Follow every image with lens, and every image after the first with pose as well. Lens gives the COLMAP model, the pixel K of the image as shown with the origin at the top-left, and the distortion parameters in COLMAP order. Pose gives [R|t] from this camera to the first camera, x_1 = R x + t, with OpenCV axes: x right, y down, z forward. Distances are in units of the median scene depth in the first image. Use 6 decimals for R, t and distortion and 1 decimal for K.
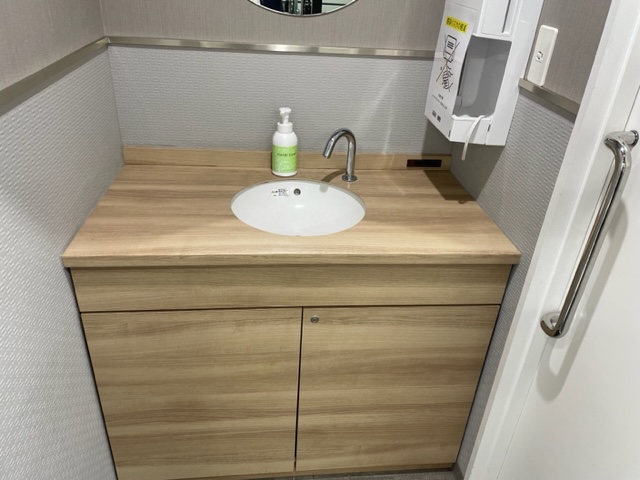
lens RADIAL K [[490.4, 0, 319.8], [0, 490.4, 235.3], [0, 0, 1]] dist [0.047065, -0.029578]
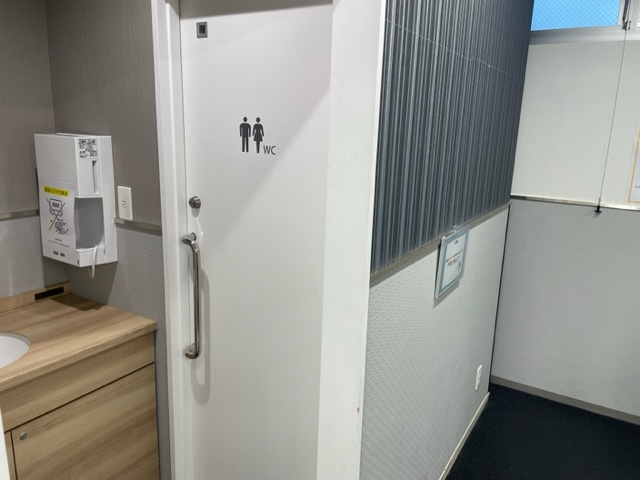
lens RADIAL K [[490.4, 0, 320.9], [0, 490.4, 240.3], [0, 0, 1]] dist [0.047065, -0.029578]
pose [[0.607612, -0.215847, 0.764341, -0.380663], [0.390467, 0.919213, -0.050820, 0.077378], [-0.691623, 0.329329, 0.642806, -0.405006]]
